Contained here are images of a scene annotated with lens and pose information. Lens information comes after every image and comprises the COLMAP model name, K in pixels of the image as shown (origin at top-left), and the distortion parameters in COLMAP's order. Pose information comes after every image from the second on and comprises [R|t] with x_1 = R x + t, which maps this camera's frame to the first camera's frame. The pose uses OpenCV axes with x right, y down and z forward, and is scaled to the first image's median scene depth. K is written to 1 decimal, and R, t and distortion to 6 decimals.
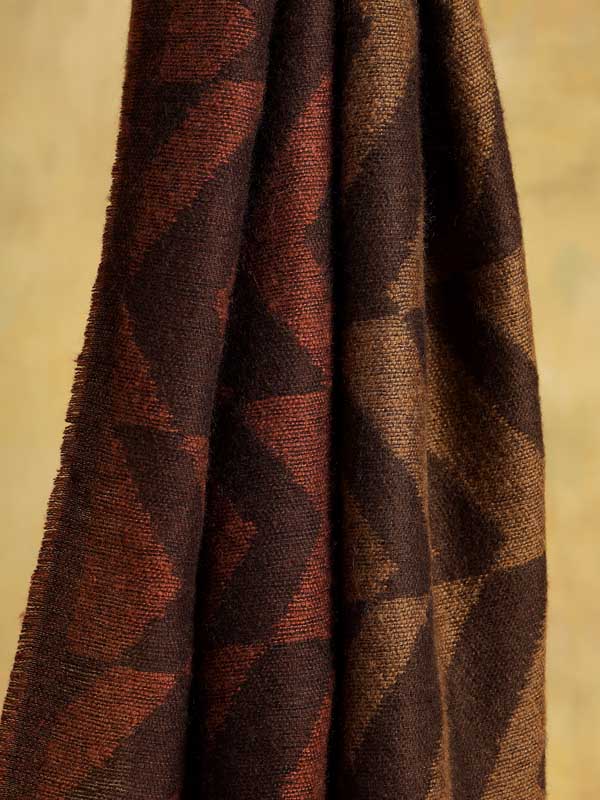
lens RADIAL K [[2397.3, 0, 298.2], [0, 2397.3, 399.7], [0, 0, 1]] dist [-0.051265, 0.338188]
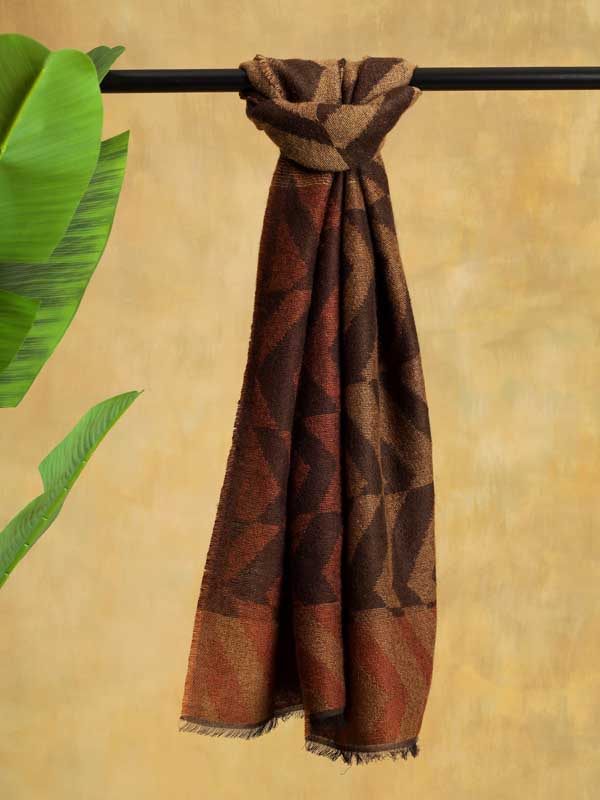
lens RADIAL K [[1807.5, 0, 332.9], [0, 1807.5, 402.7], [0, 0, 1]] dist [-0.025894, -0.137996]
pose [[0.999172, -0.018927, -0.036021, 0.074329], [0.016456, 0.997570, -0.067699, 0.113286], [0.037215, 0.067051, 0.997055, -0.876297]]
